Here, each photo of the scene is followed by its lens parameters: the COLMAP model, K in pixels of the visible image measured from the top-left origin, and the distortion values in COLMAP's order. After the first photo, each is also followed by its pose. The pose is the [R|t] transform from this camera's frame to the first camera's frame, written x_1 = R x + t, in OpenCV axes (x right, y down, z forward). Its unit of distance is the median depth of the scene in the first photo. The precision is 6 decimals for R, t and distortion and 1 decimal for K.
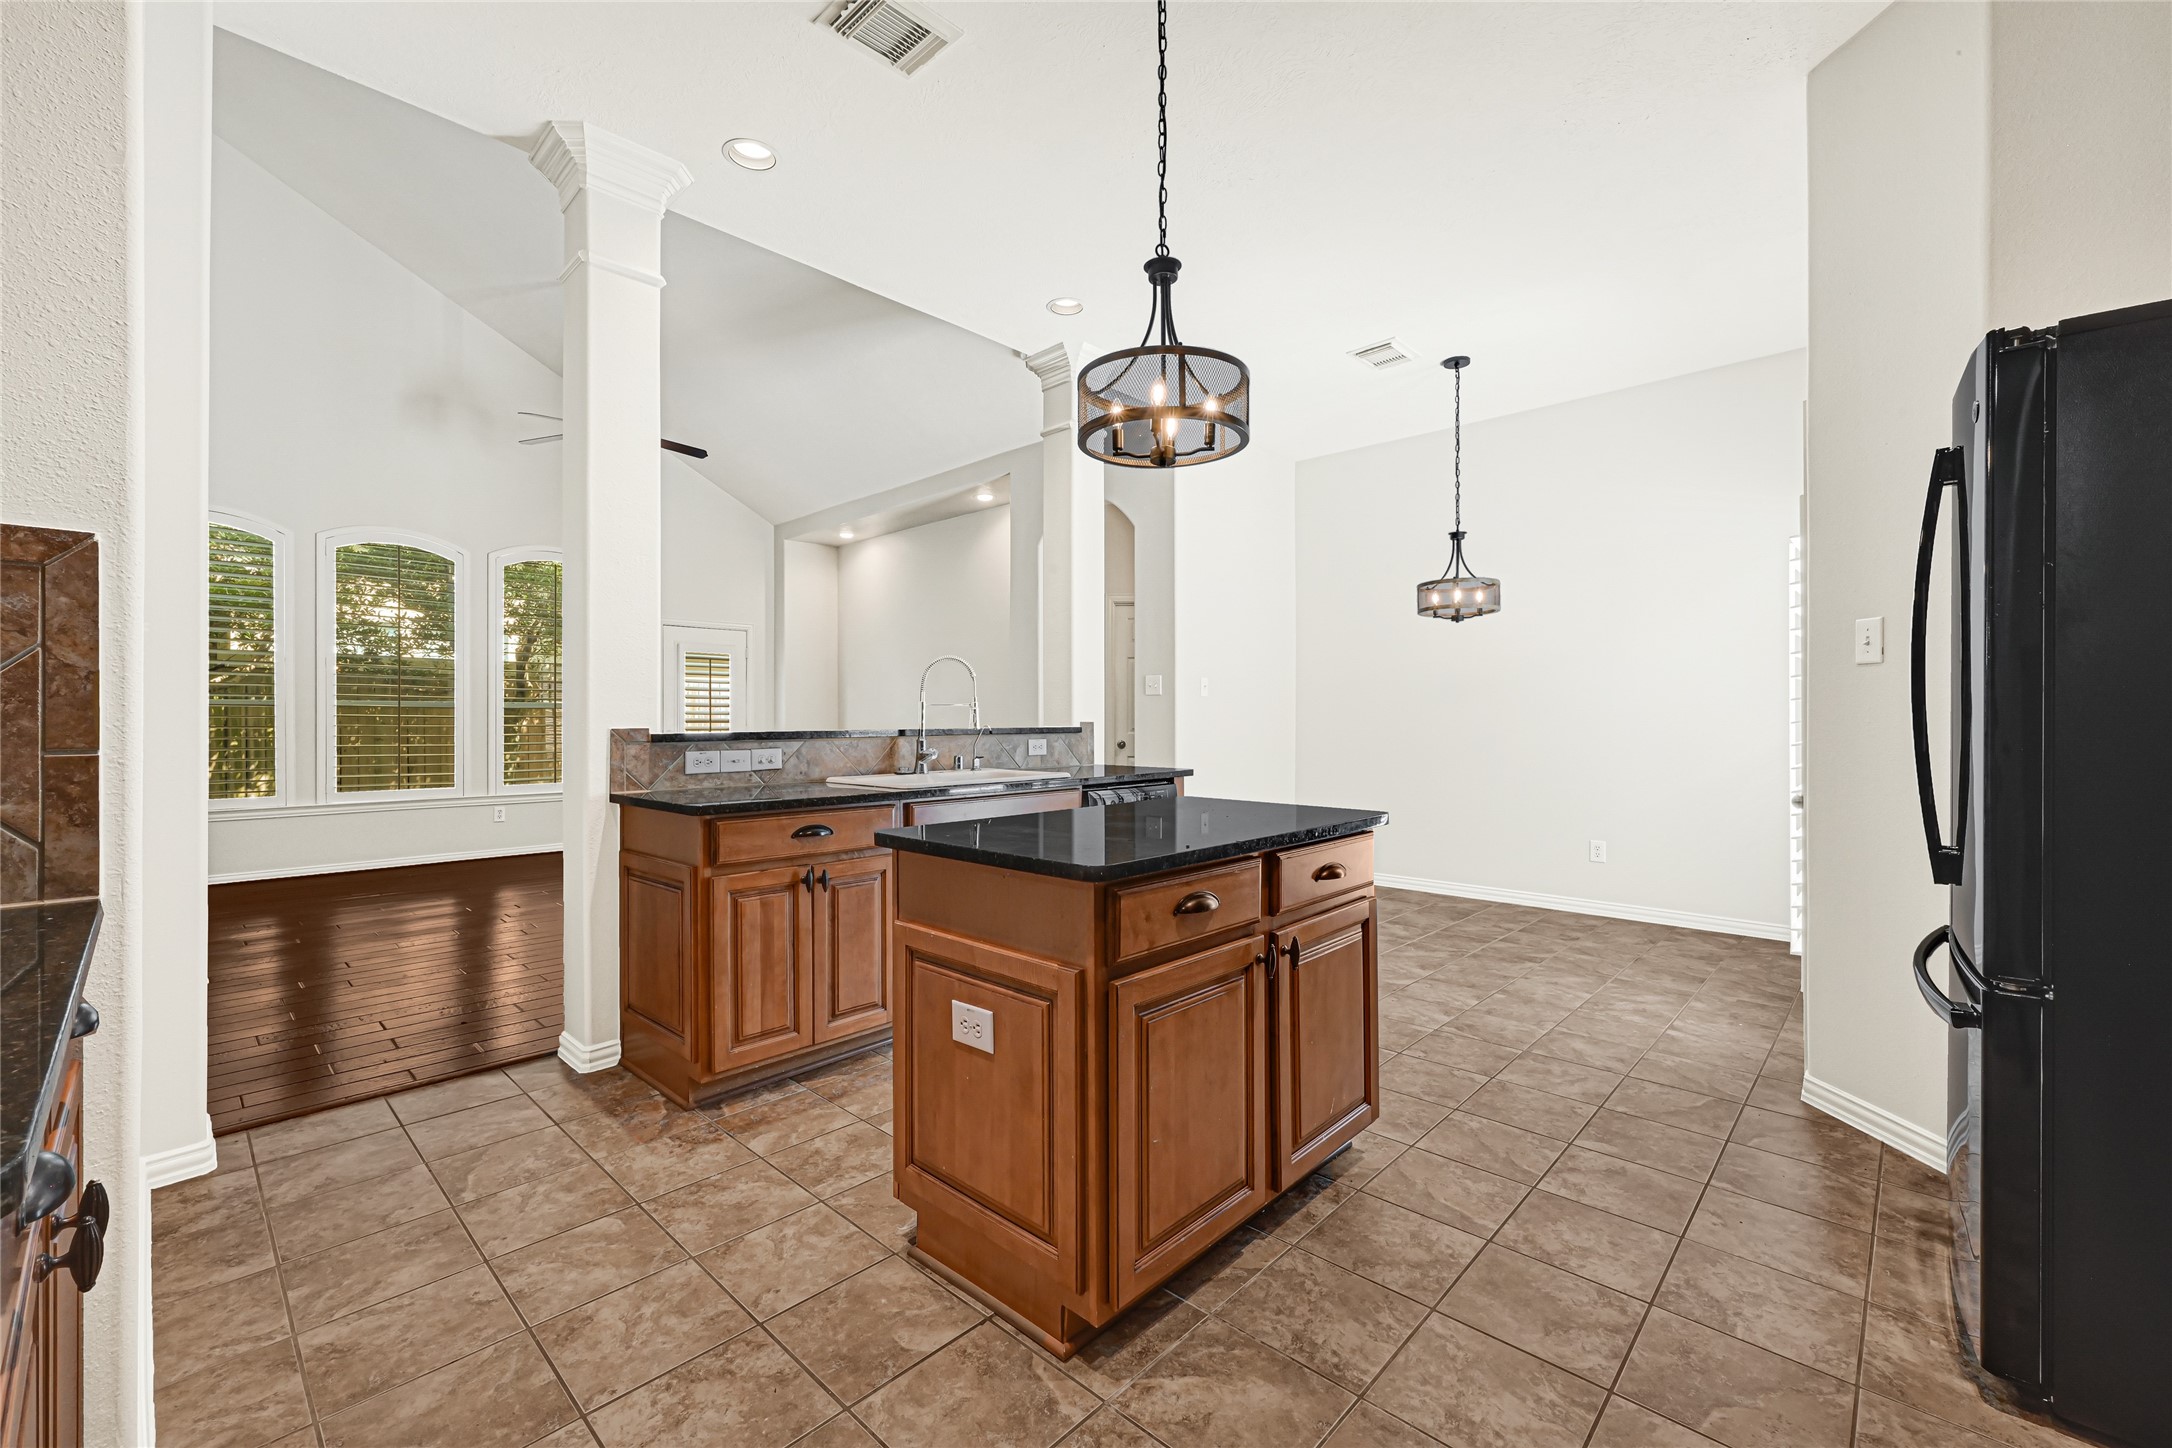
lens RADIAL K [[885.1, 0, 1088.2], [0, 885.1, 719.9], [0, 0, 1]] dist [0.001679, 0.000327]
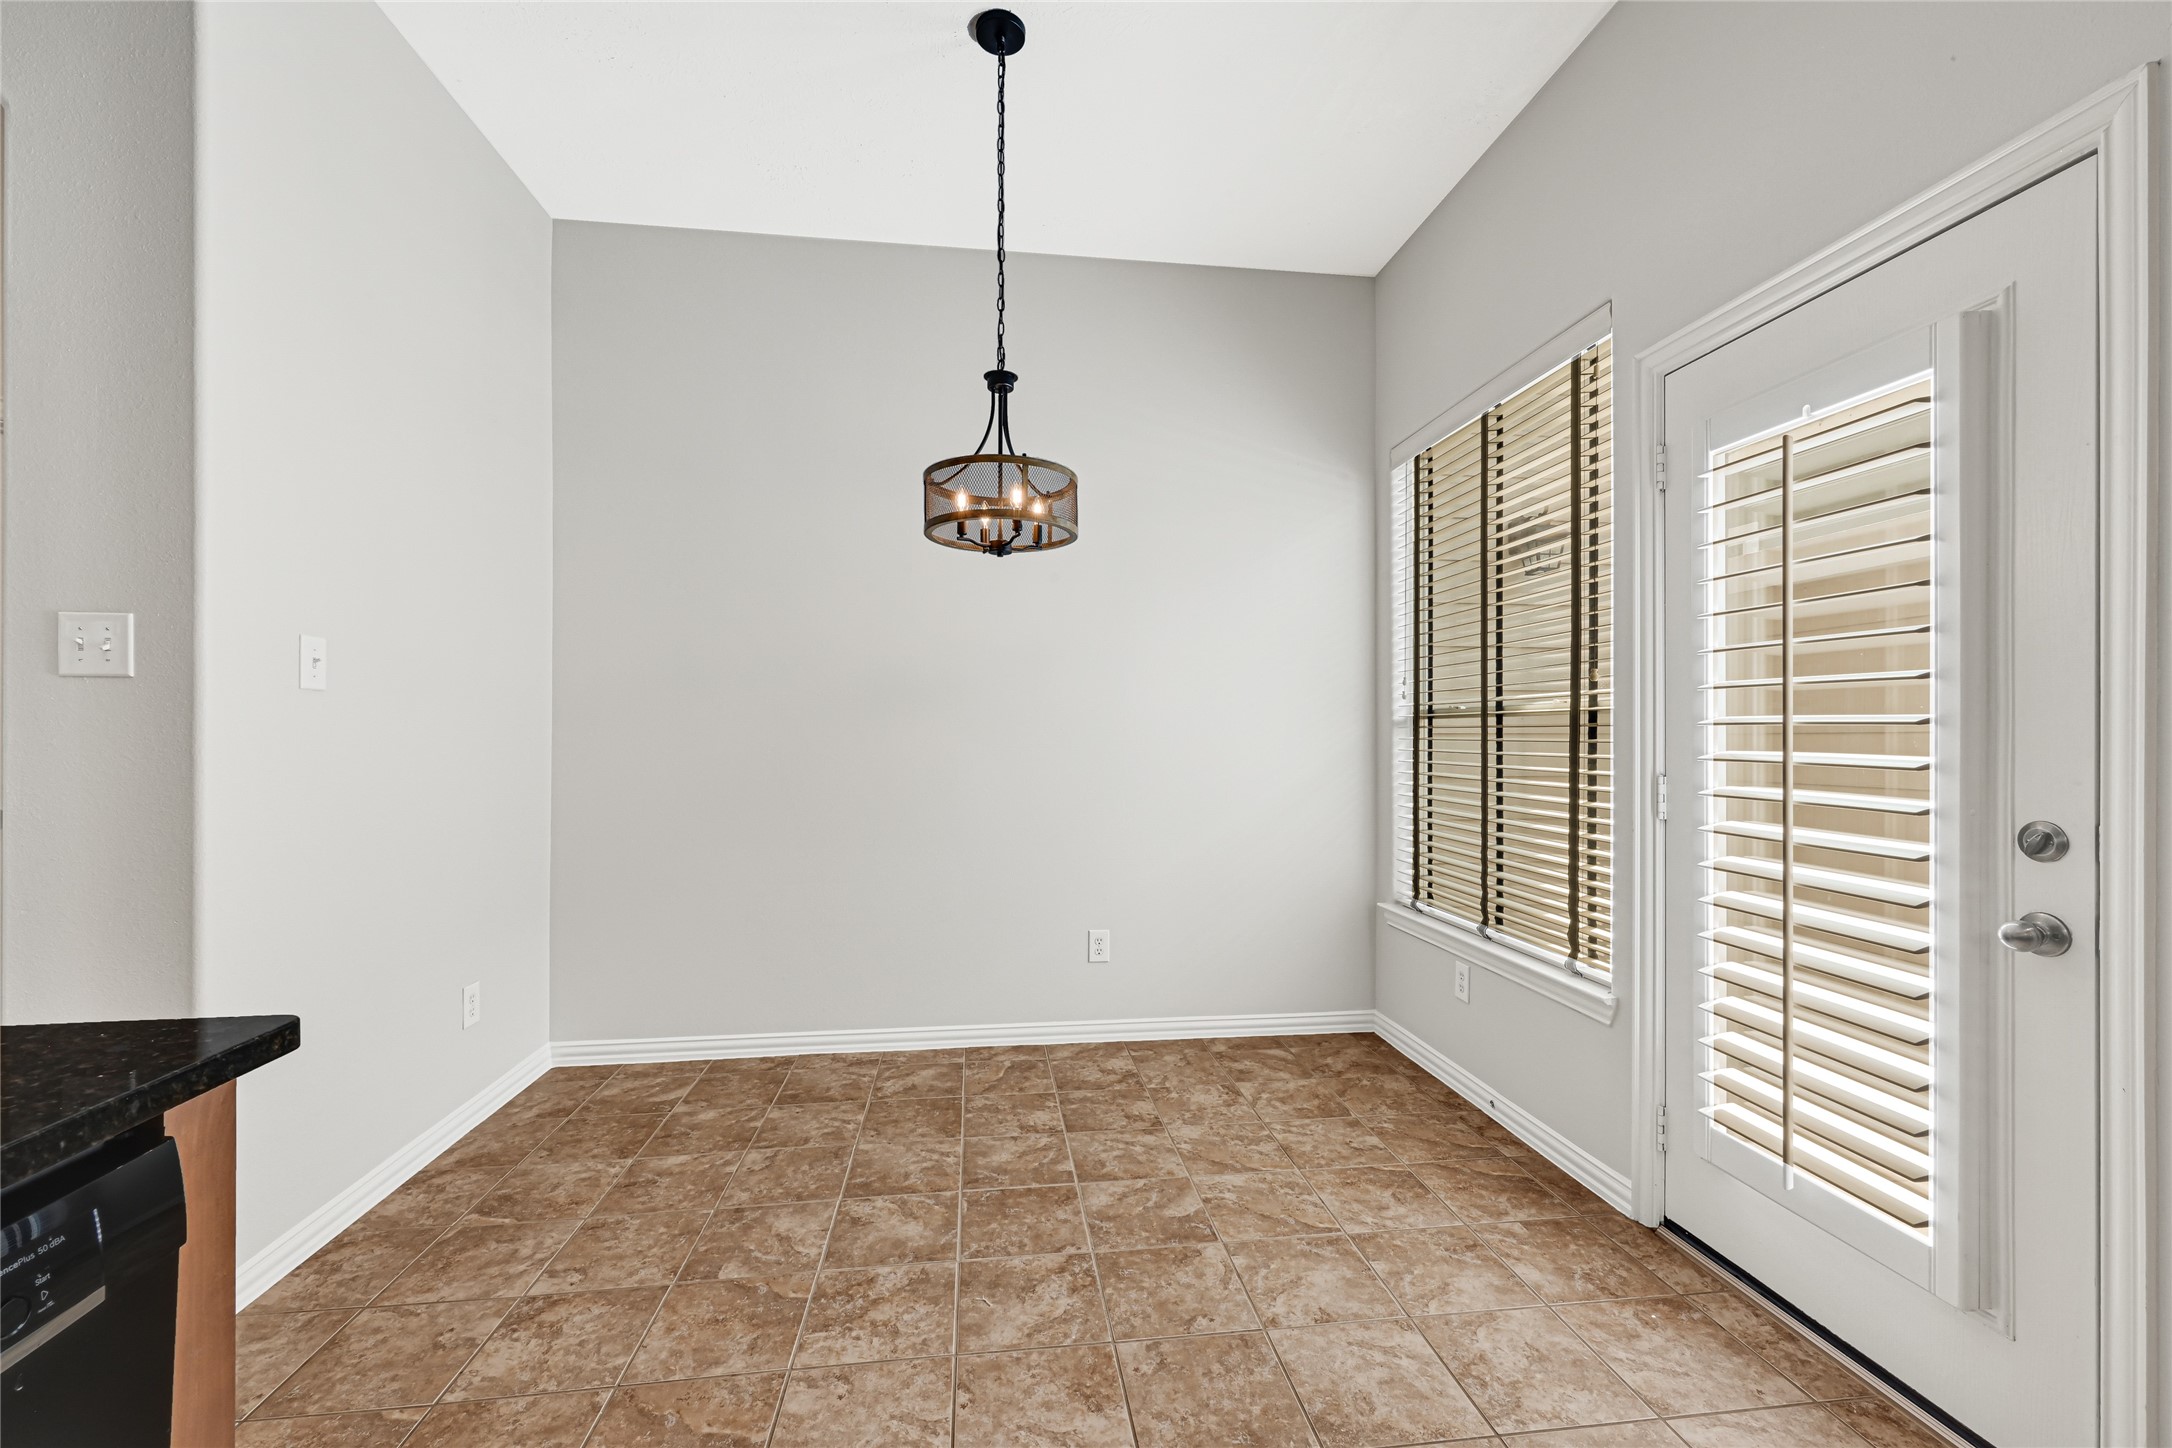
lens RADIAL K [[874.2, 0, 1090.6], [0, 874.2, 732.3], [0, 0, 1]] dist [0.002569, 0.000273]
pose [[0.631873, 0.005181, 0.775055, 0.137442], [-0.001541, 0.999984, -0.005428, -0.018803], [-0.775070, 0.002235, 0.631871, 1.308550]]
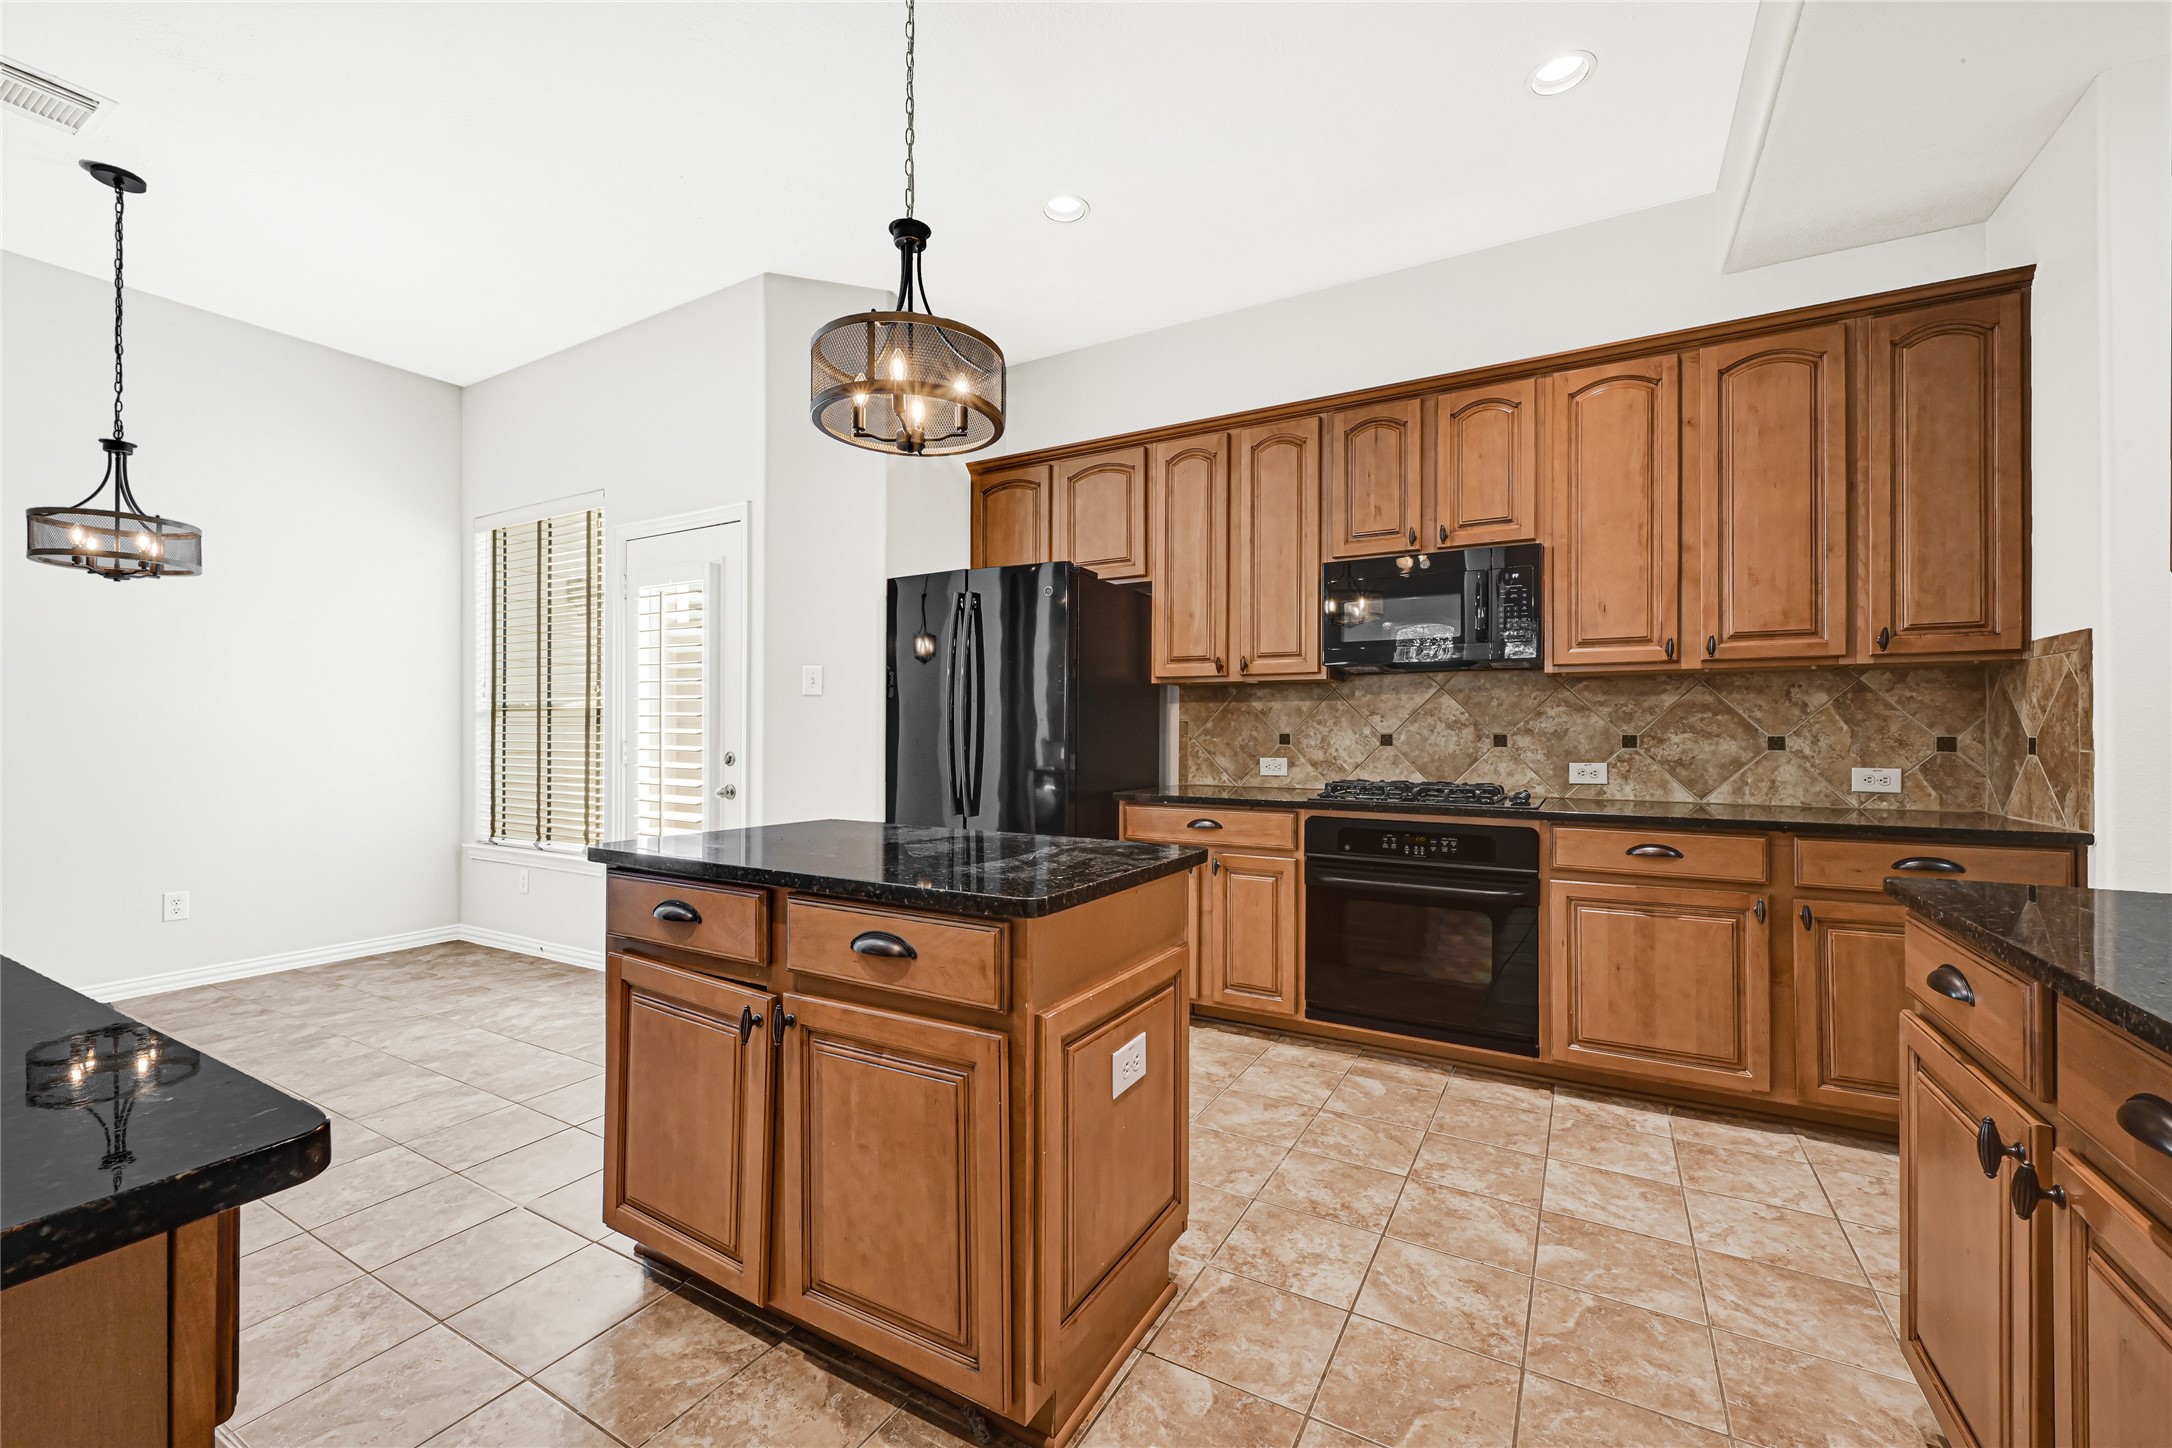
lens RADIAL K [[879.2, 0, 1084.9], [0, 879.2, 729.2], [0, 0, 1]] dist [-0.001250, 0.000097]
pose [[-0.231057, 0.003214, 0.972935, -0.745141], [-0.000040, 0.999995, -0.003313, -0.000720], [-0.972940, -0.000804, -0.231055, 0.925947]]
